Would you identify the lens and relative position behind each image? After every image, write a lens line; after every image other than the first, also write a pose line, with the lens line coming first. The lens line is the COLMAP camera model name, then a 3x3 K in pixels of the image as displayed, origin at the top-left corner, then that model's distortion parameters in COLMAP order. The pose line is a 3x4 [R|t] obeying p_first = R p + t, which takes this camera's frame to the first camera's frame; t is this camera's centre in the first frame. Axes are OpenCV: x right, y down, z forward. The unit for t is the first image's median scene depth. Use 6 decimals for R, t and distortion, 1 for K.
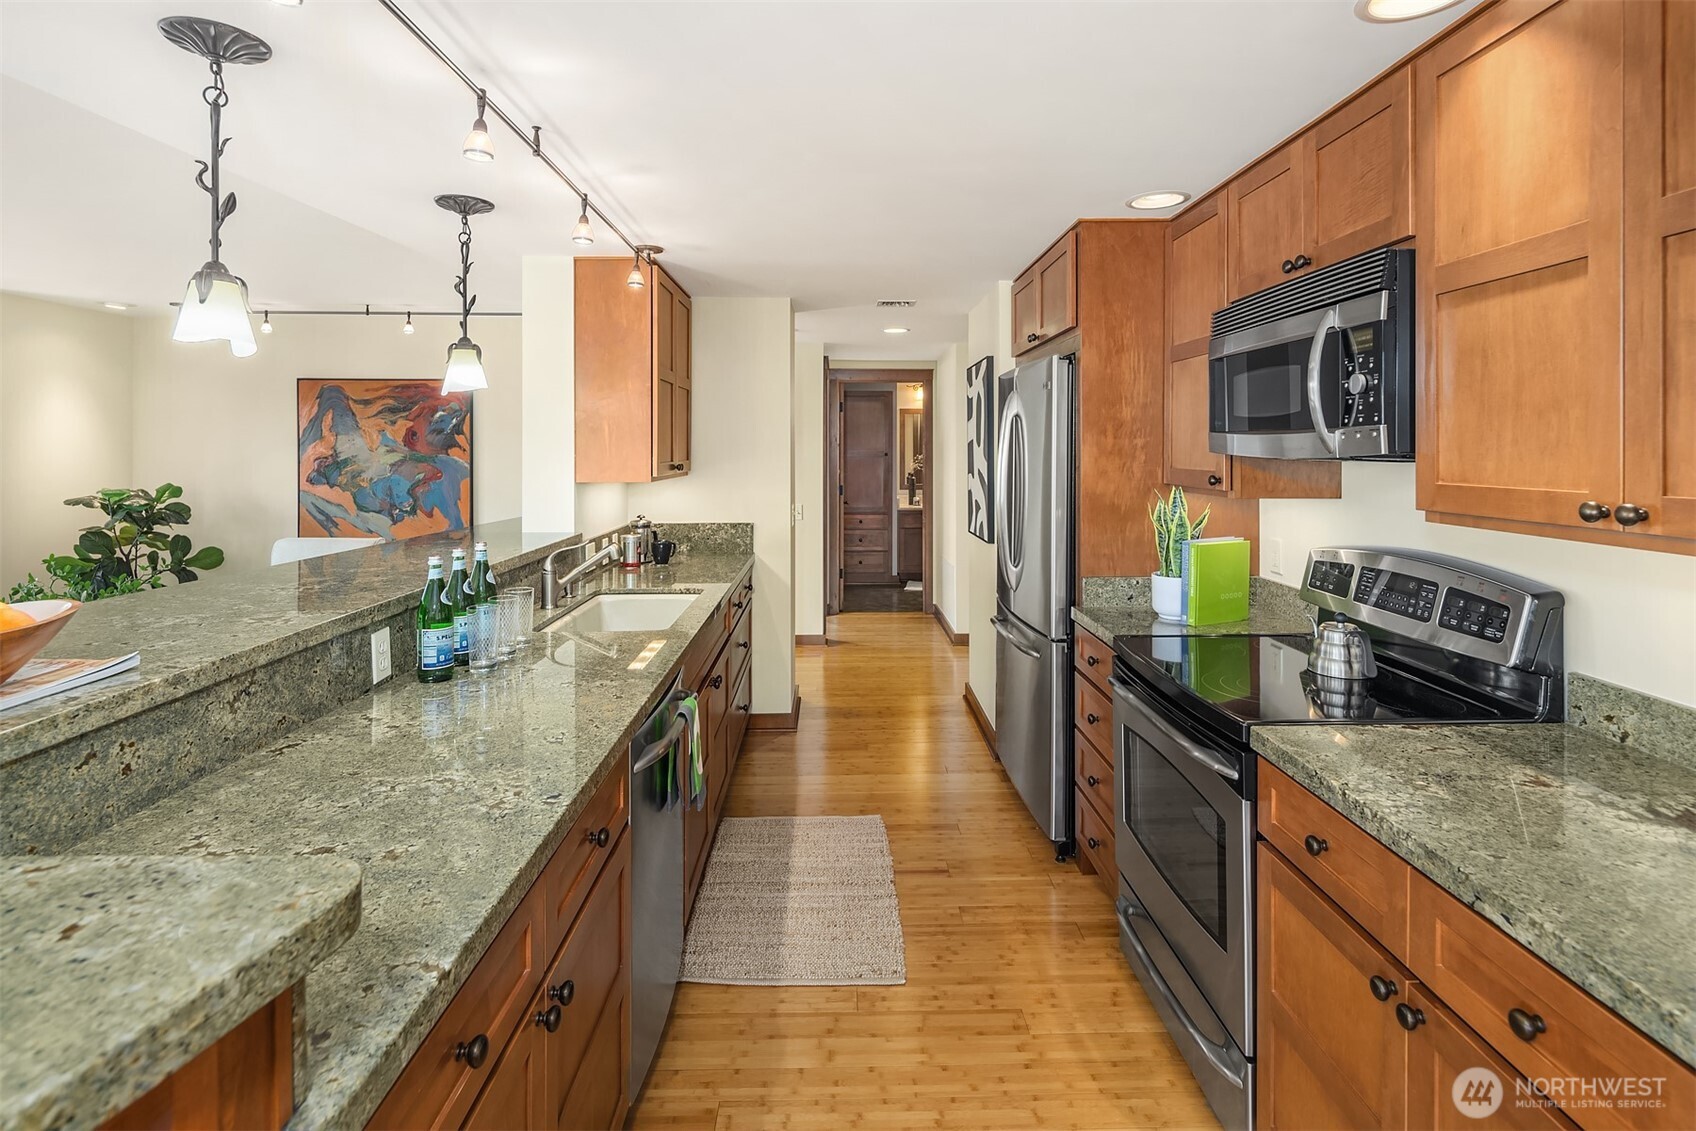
lens RADIAL K [[825.6, 0, 855.8], [0, 825.6, 429.9], [0, 0, 1]] dist [0.000097, -0.001073]
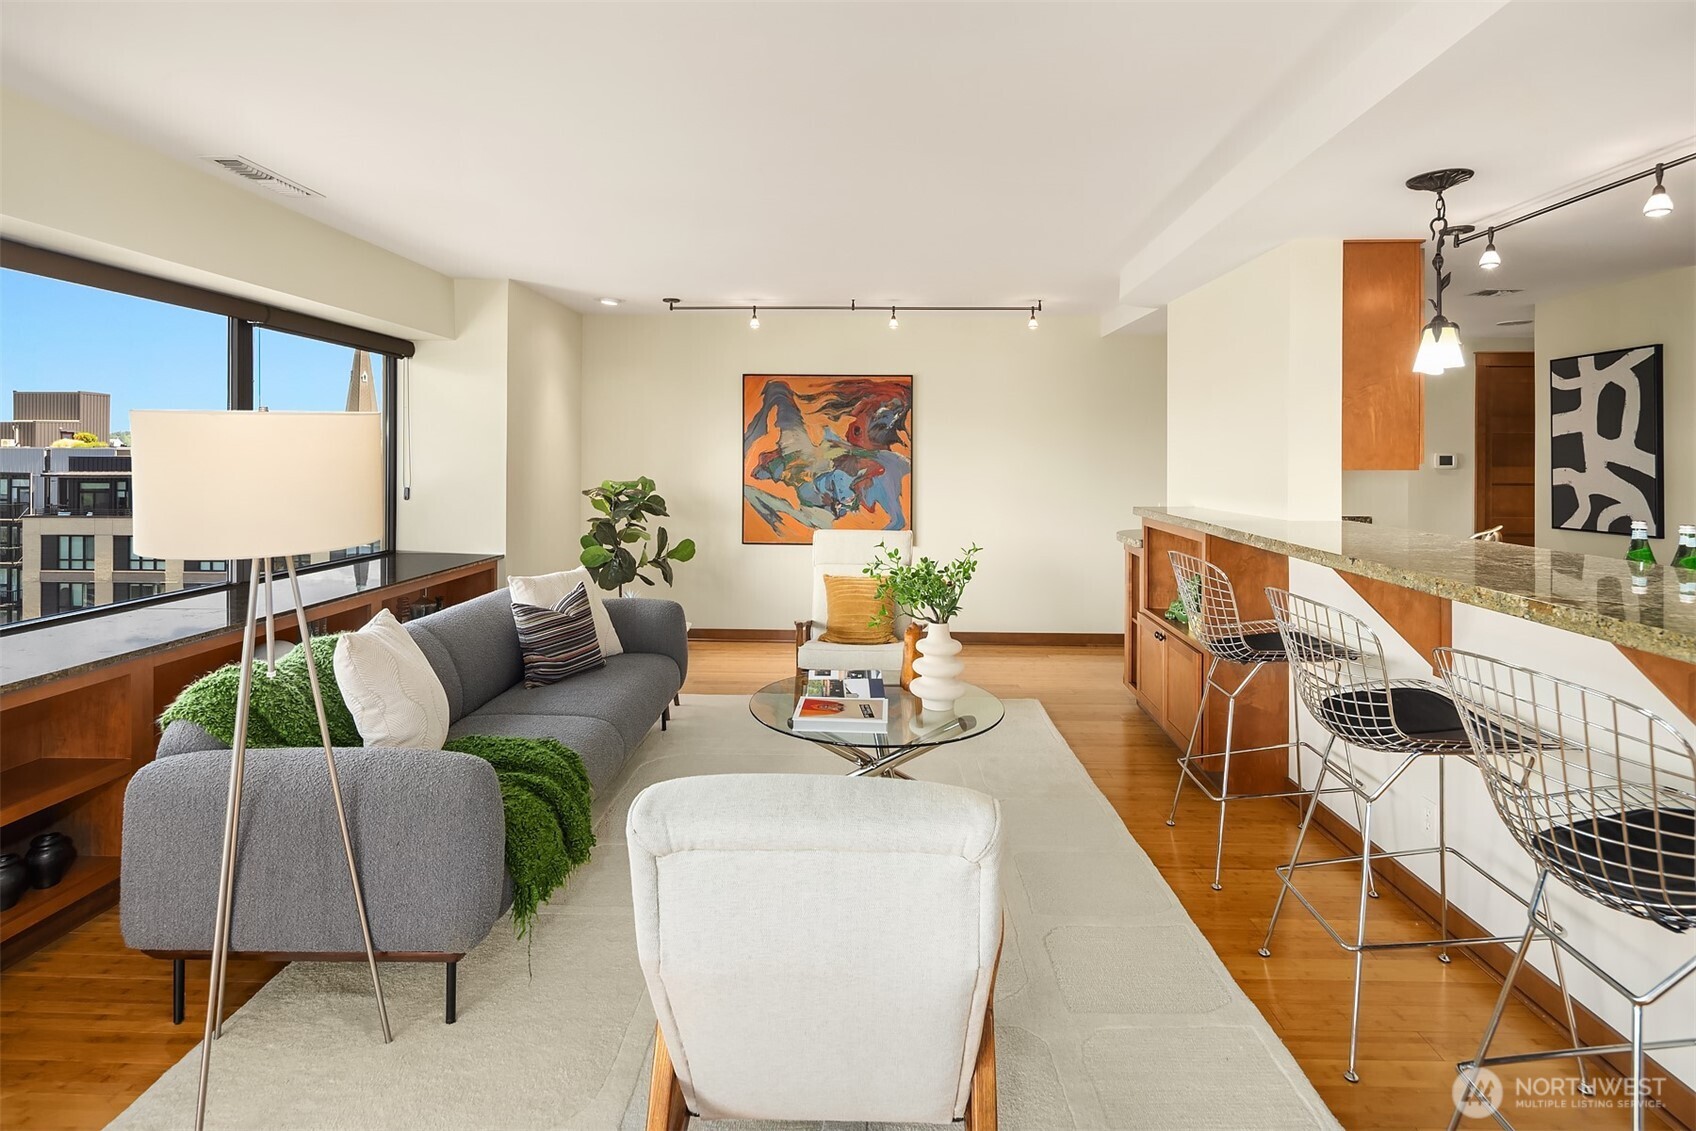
lens RADIAL K [[825.6, 0, 855.8], [0, 825.6, 429.9], [0, 0, 1]] dist [0.000097, -0.001073]
pose [[0.998946, 0.002451, -0.045836, -0.491265], [-0.002934, 0.999941, -0.010471, 0.016083], [0.045807, 0.010594, 0.998894, -0.004007]]
